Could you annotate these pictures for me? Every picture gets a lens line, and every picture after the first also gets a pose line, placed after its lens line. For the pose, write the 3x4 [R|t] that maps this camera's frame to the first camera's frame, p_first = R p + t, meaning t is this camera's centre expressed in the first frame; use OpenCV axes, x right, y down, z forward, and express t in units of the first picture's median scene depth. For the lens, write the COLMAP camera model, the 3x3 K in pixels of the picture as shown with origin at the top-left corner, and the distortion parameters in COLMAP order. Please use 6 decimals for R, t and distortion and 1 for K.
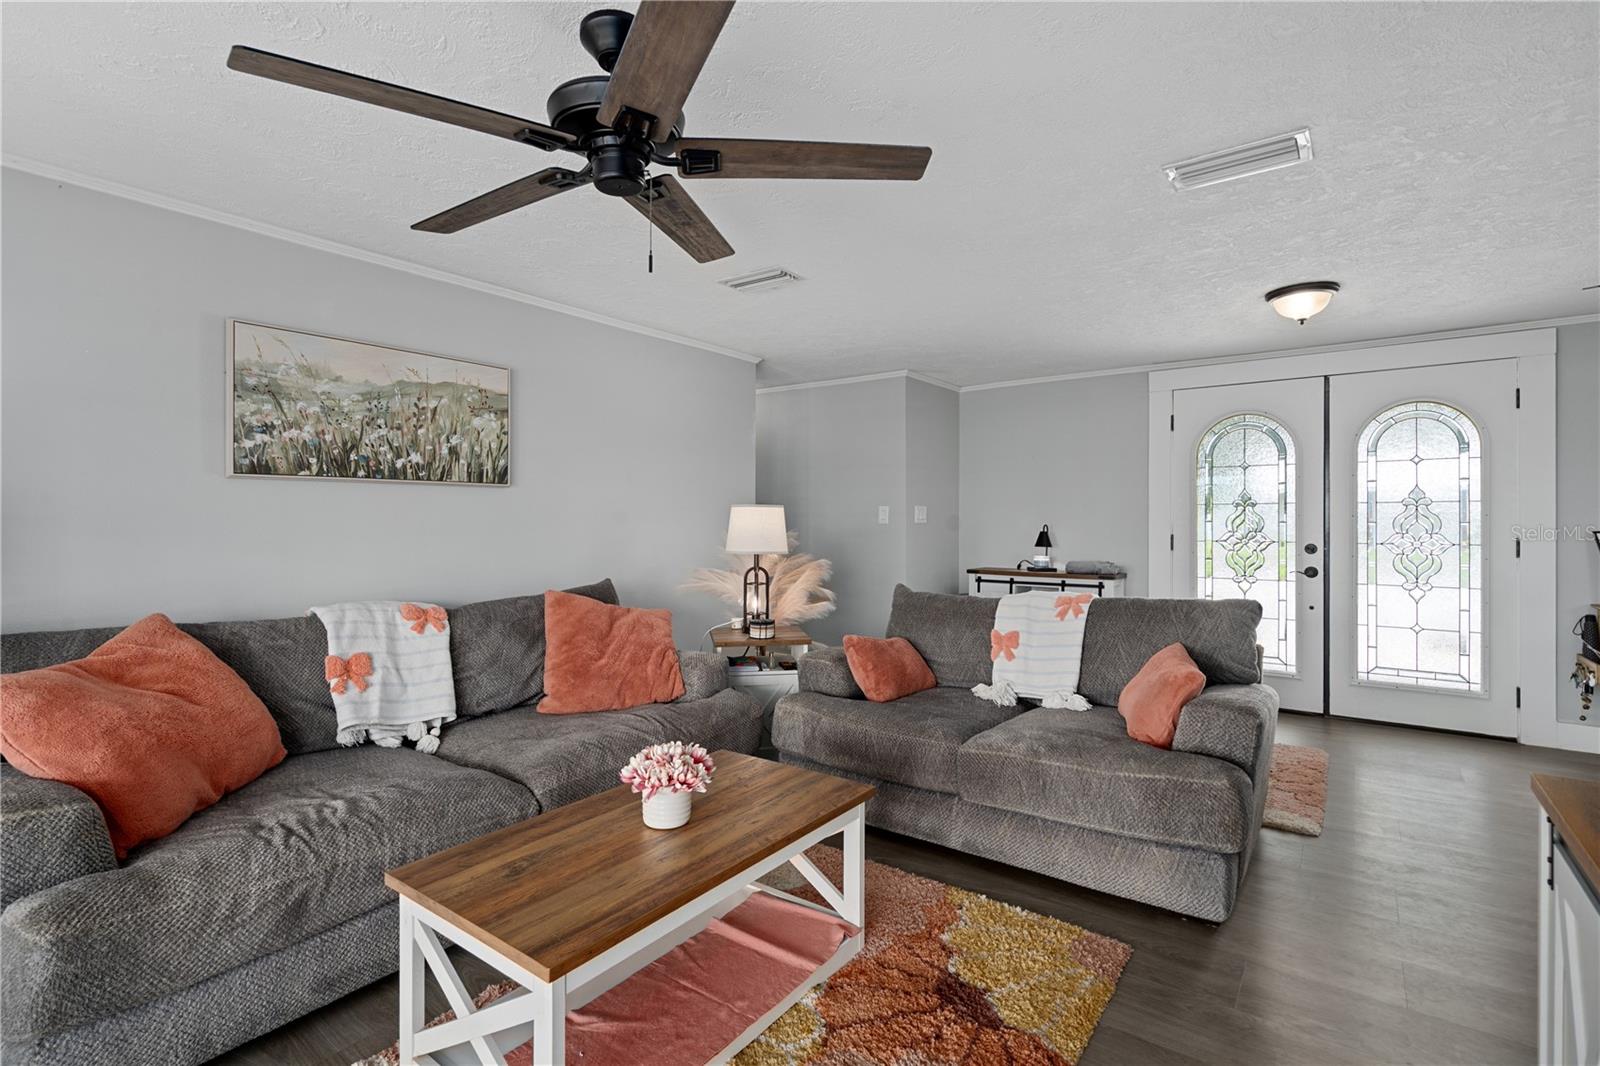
lens RADIAL K [[754.3, 0, 778.2], [0, 754.3, 523.7], [0, 0, 1]] dist [-0.000414, -0.000090]
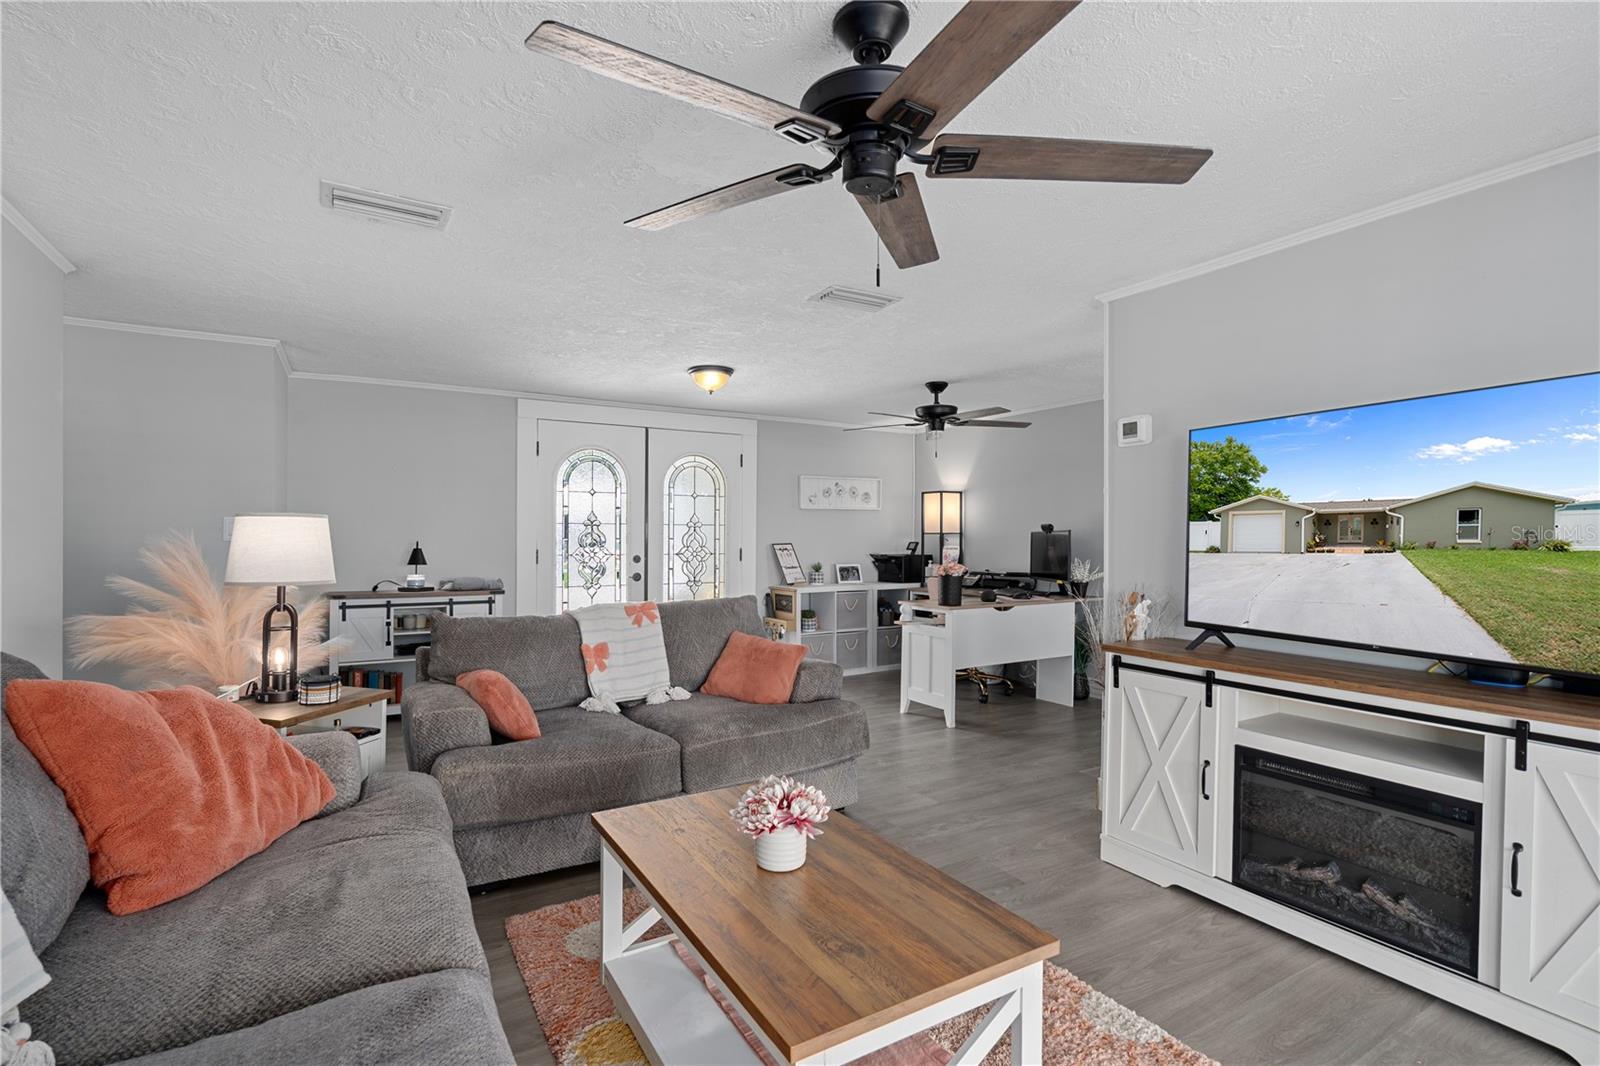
lens RADIAL K [[774.0, 0, 756.9], [0, 774.0, 569.0], [0, 0, 1]] dist [0.000396, -0.000331]
pose [[0.392144, -0.037140, 0.919154, -0.475985], [0.001172, 0.999204, 0.039875, -0.002678], [-0.919903, -0.014560, 0.391876, 0.304728]]
